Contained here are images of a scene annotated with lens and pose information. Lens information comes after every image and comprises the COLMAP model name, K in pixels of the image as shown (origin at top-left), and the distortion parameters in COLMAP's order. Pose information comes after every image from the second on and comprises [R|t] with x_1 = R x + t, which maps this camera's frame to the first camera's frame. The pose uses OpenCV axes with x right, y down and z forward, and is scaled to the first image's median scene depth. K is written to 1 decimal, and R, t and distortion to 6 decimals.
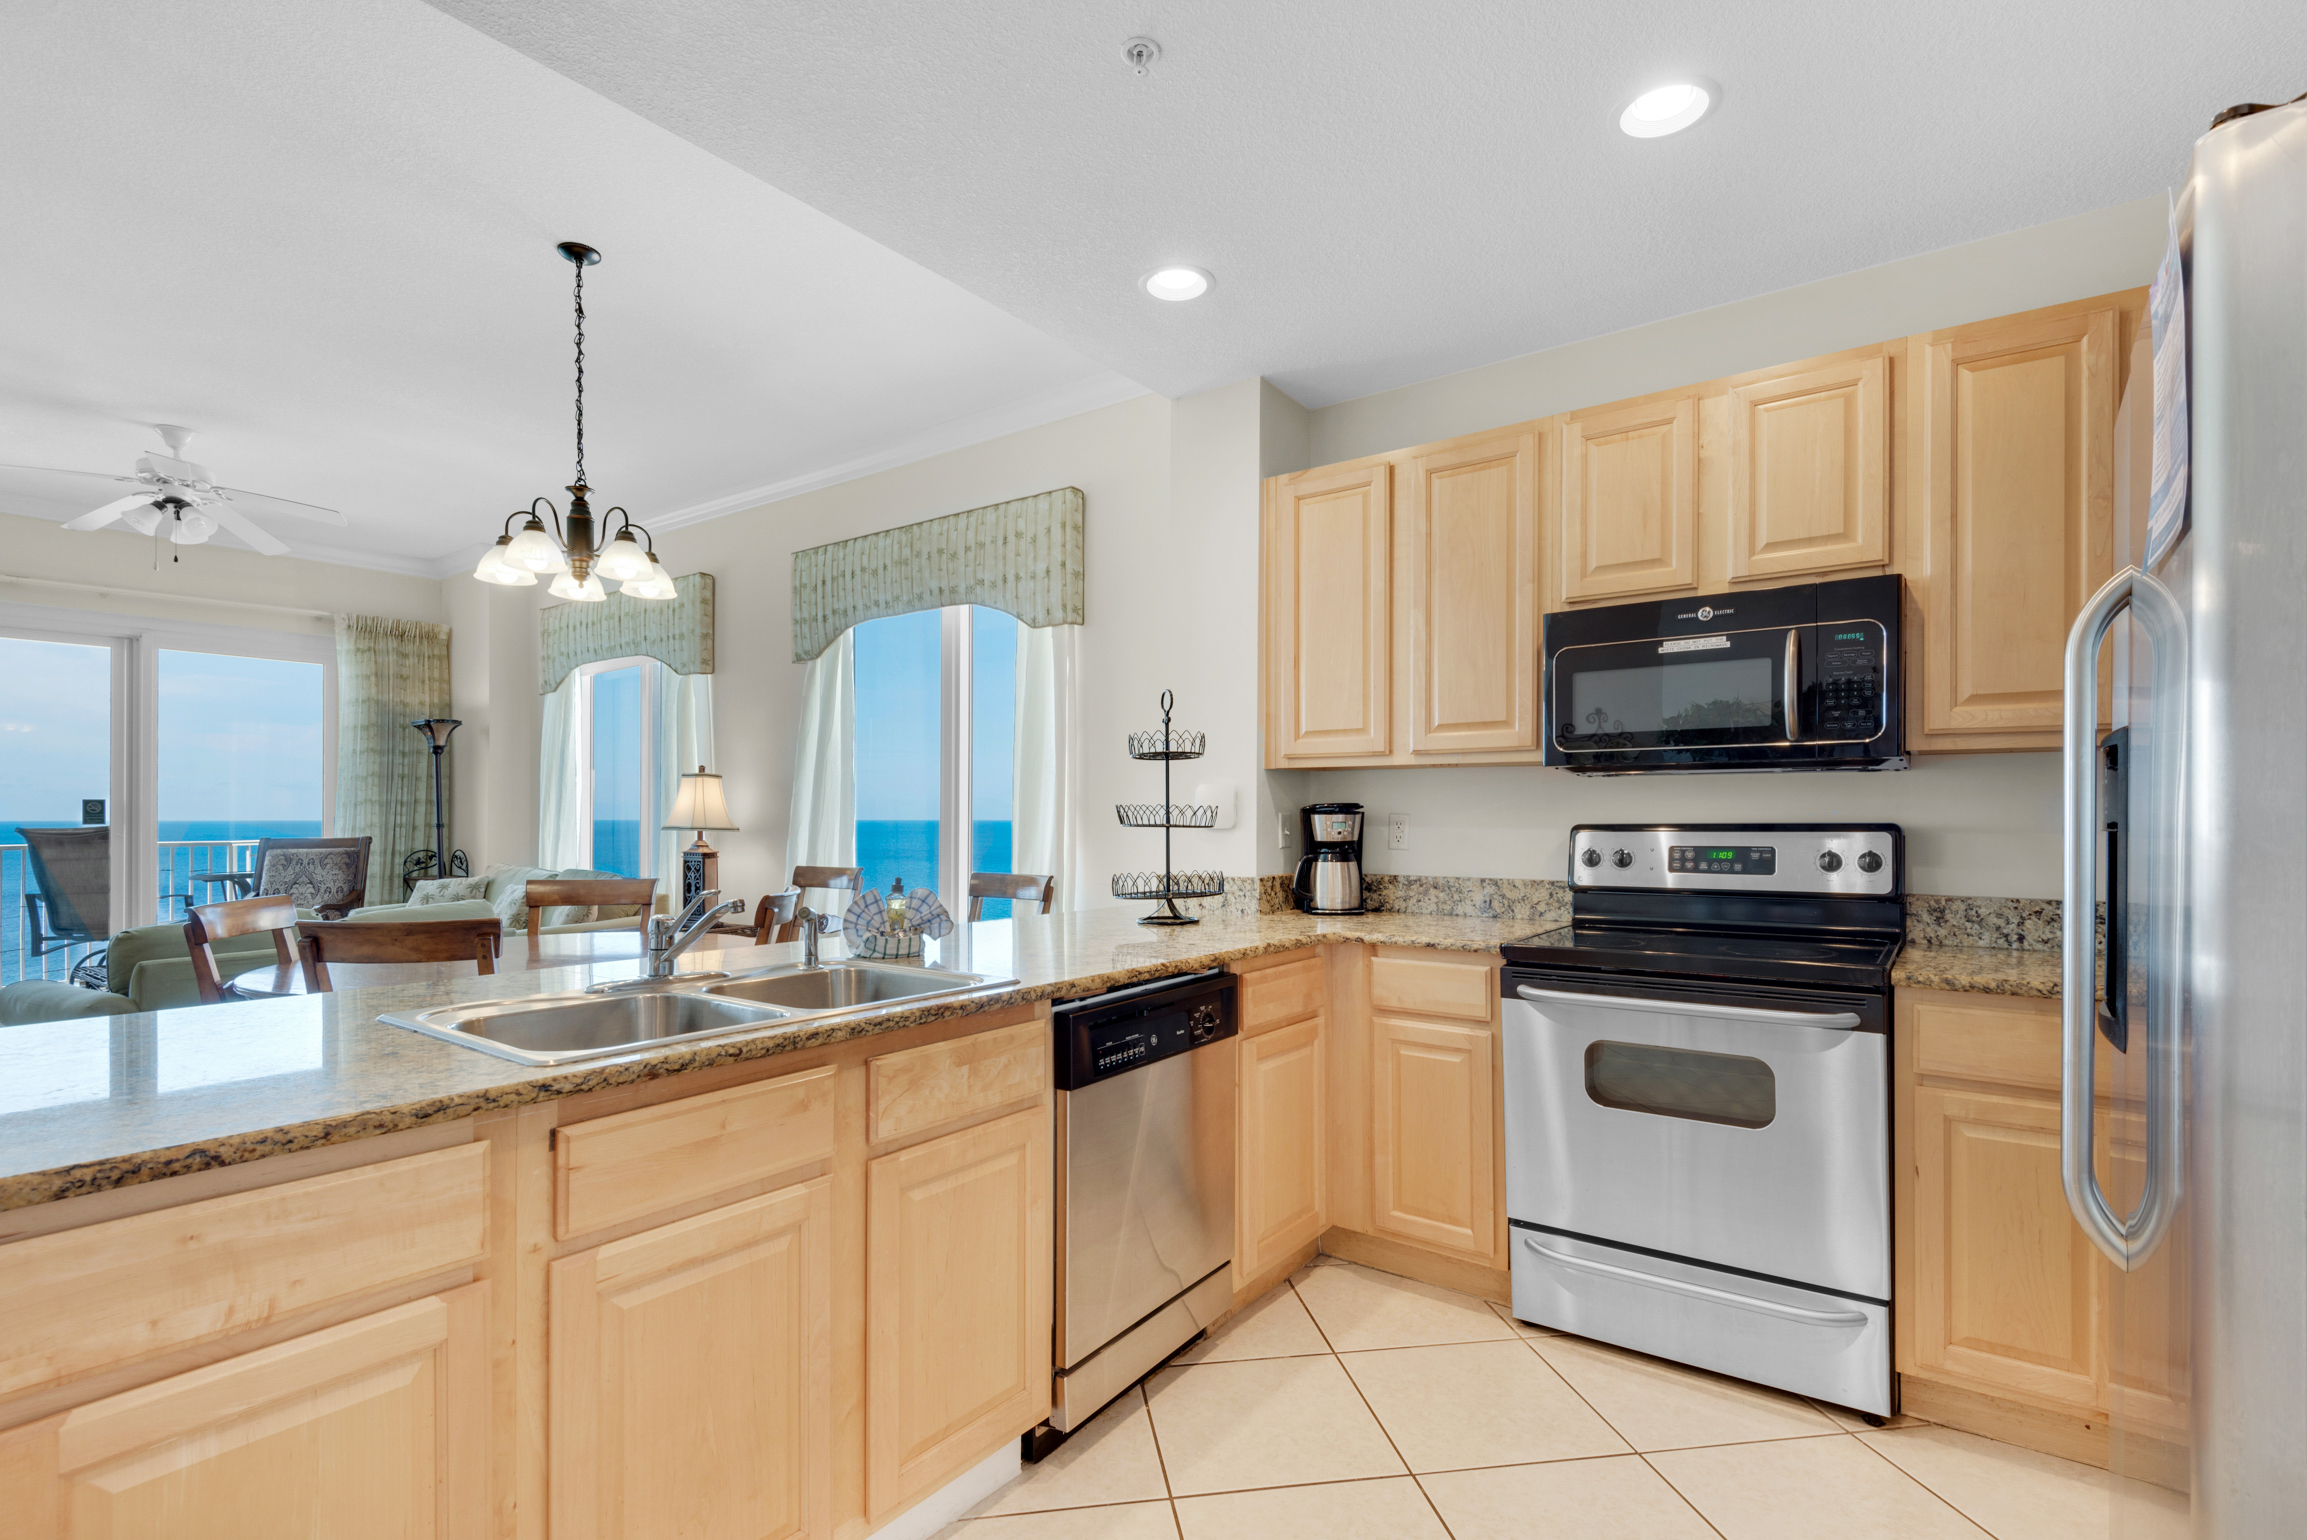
lens RADIAL K [[1057.8, 0, 1109.2], [0, 1057.8, 813.1], [0, 0, 1]] dist [0.009392, -0.010268]
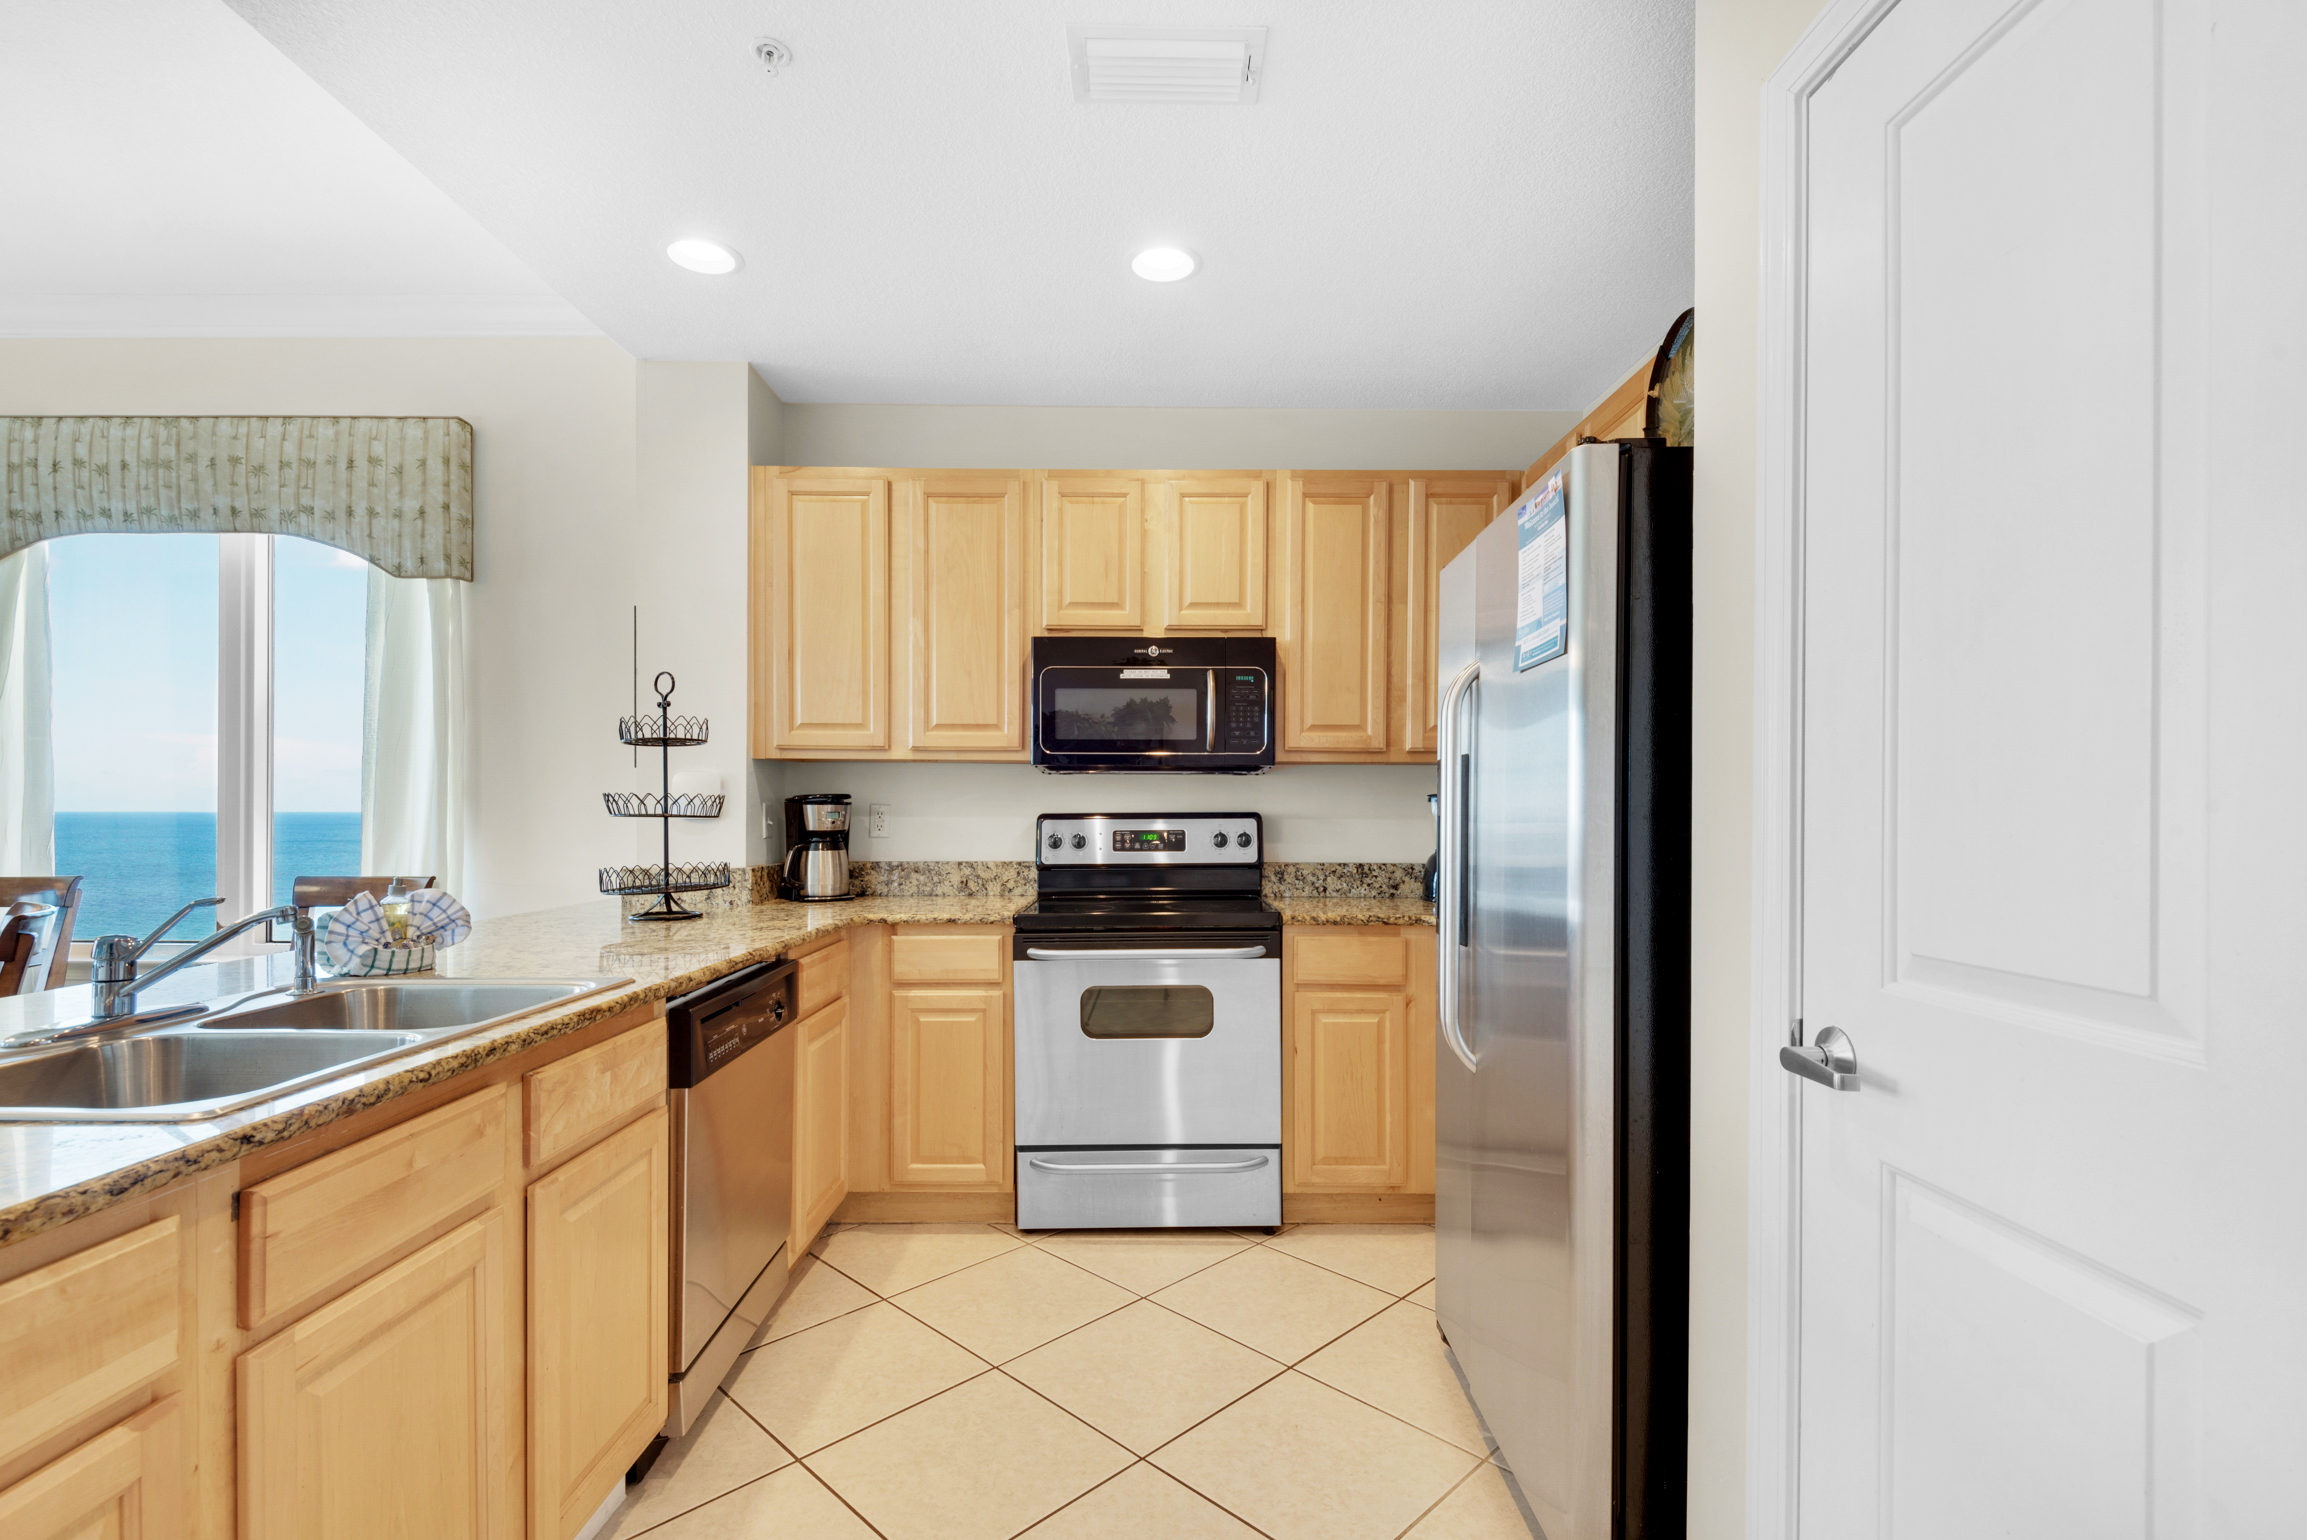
lens RADIAL K [[1057.8, 0, 1142.7], [0, 1057.8, 813.5], [0, 0, 1]] dist [0.009392, -0.010268]
pose [[0.795050, -0.000797, 0.606543, -0.230483], [-0.004041, 0.999970, 0.006611, 0.002211], [-0.606530, -0.007707, 0.795023, -0.021634]]
